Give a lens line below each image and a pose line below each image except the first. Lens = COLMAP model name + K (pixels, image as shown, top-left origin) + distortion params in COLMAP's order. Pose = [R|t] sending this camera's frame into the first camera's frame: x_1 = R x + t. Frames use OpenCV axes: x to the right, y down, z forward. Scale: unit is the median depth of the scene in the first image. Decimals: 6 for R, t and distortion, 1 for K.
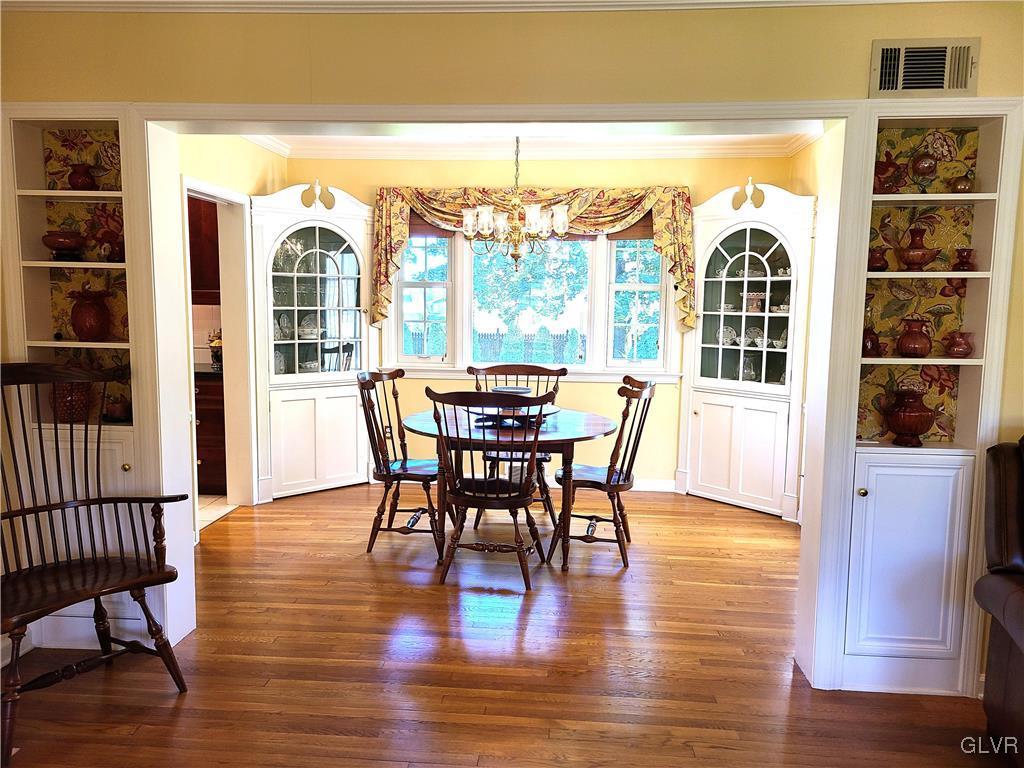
lens RADIAL K [[766.3, 0, 502.5], [0, 766.3, 383.1], [0, 0, 1]] dist [0.057651, -0.044446]
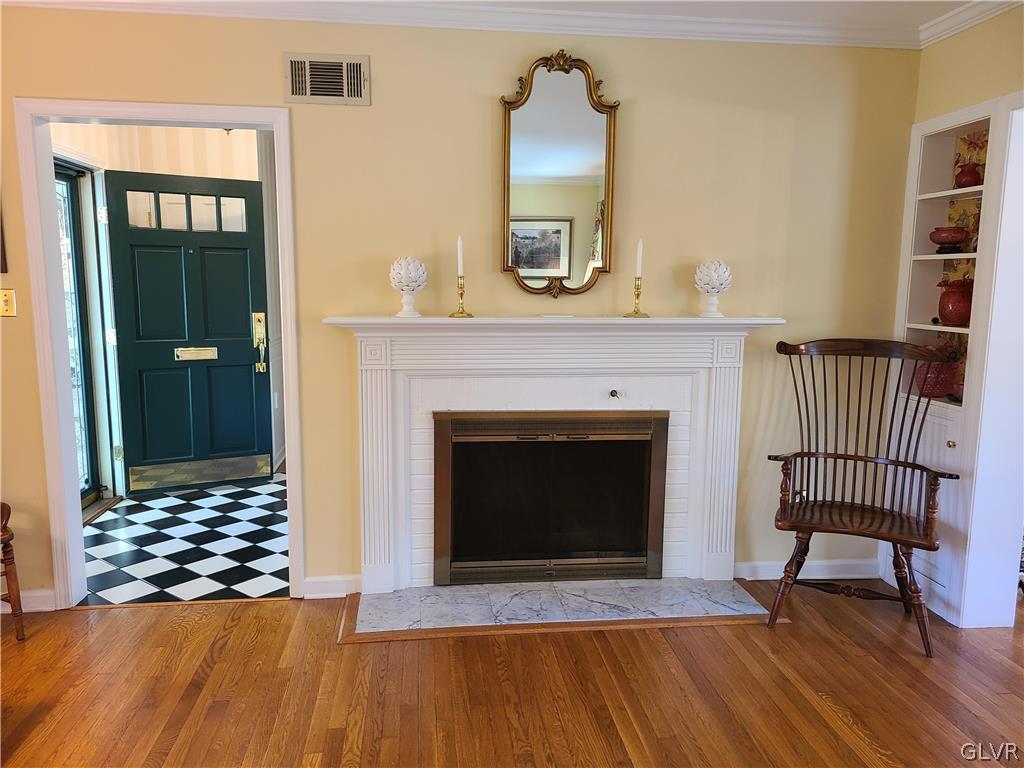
lens RADIAL K [[766.3, 0, 502.5], [0, 766.3, 383.1], [0, 0, 1]] dist [0.057651, -0.044446]
pose [[0.188703, 0.119494, -0.974737, 0.445991], [-0.113796, 0.988544, 0.099157, -0.011388], [0.975419, 0.092210, 0.200139, 0.174565]]
